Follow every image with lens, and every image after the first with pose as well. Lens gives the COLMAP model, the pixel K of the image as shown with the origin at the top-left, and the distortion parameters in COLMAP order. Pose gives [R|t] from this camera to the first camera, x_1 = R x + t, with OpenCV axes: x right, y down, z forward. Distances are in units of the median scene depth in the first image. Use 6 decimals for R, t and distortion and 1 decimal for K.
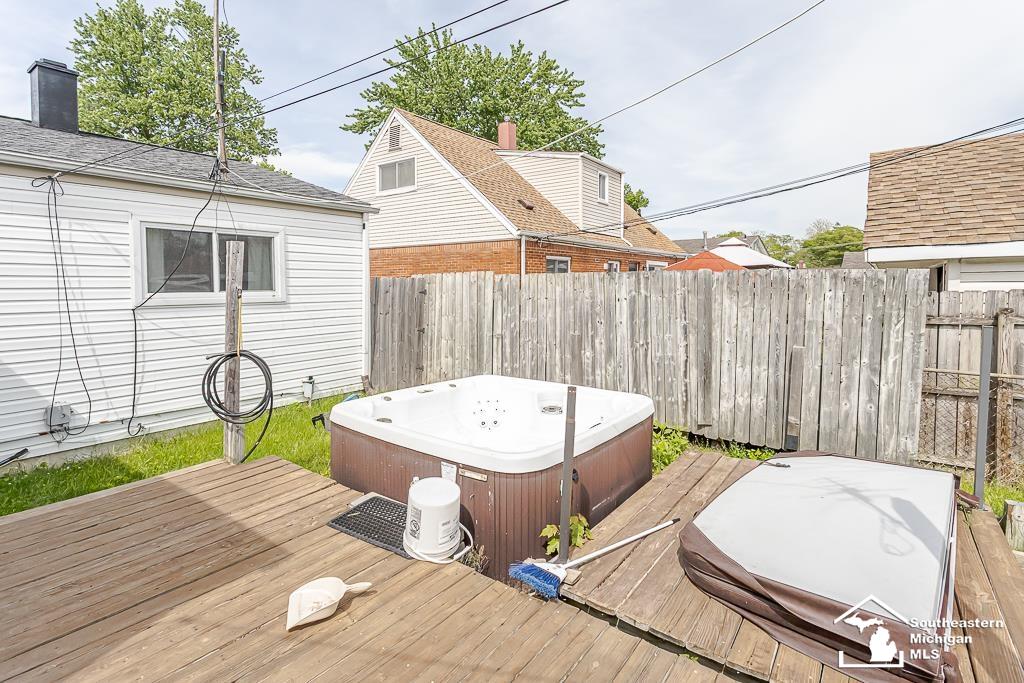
lens RADIAL K [[498.4, 0, 511.1], [0, 498.4, 307.0], [0, 0, 1]] dist [0.006394, 0.001560]
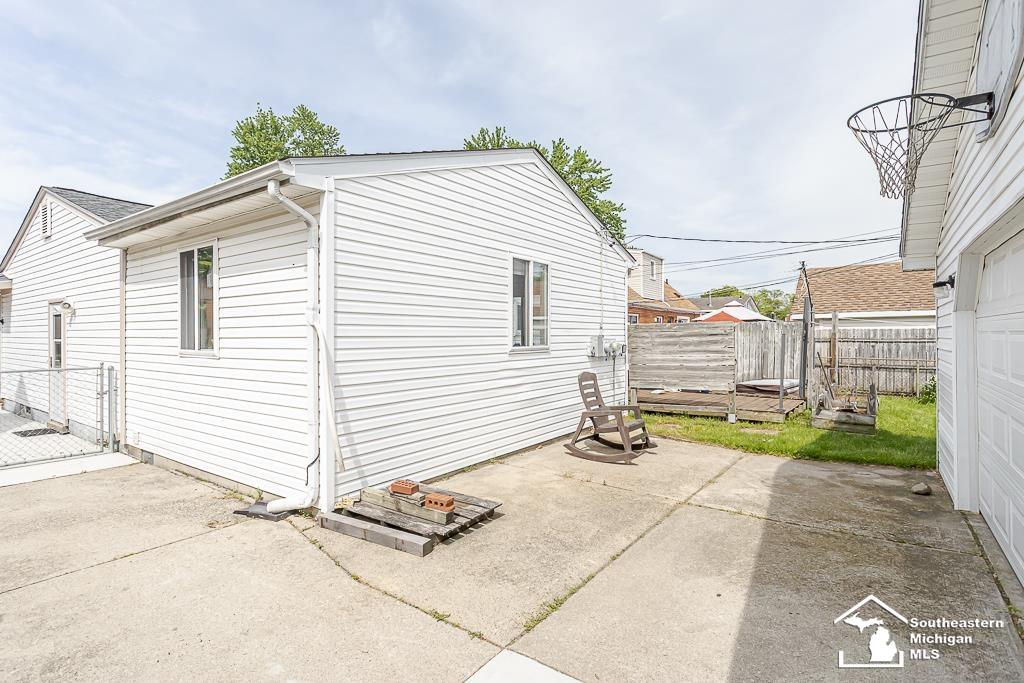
lens RADIAL K [[500.0, 0, 516.1], [0, 500.0, 345.7], [0, 0, 1]] dist [0.009536, 0.000164]
pose [[0.999775, 0.003030, 0.021002, -0.621182], [-0.002477, 0.999651, -0.026310, 0.095162], [-0.021074, 0.026252, 0.999433, -1.249410]]
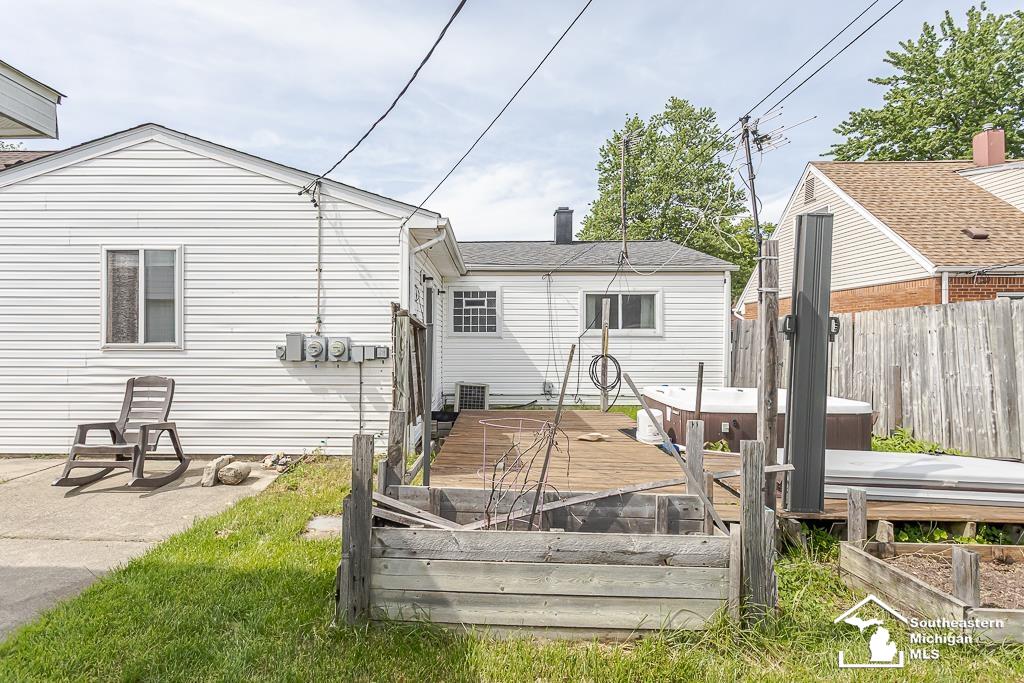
lens RADIAL K [[517.1, 0, 486.6], [0, 517.1, 356.5], [0, 0, 1]] dist [0.007147, 0.000722]
pose [[0.589670, 0.029895, -0.807091, 0.501075], [-0.042355, 0.999084, 0.006061, 0.063441], [0.806533, 0.030610, 0.590396, -0.355487]]
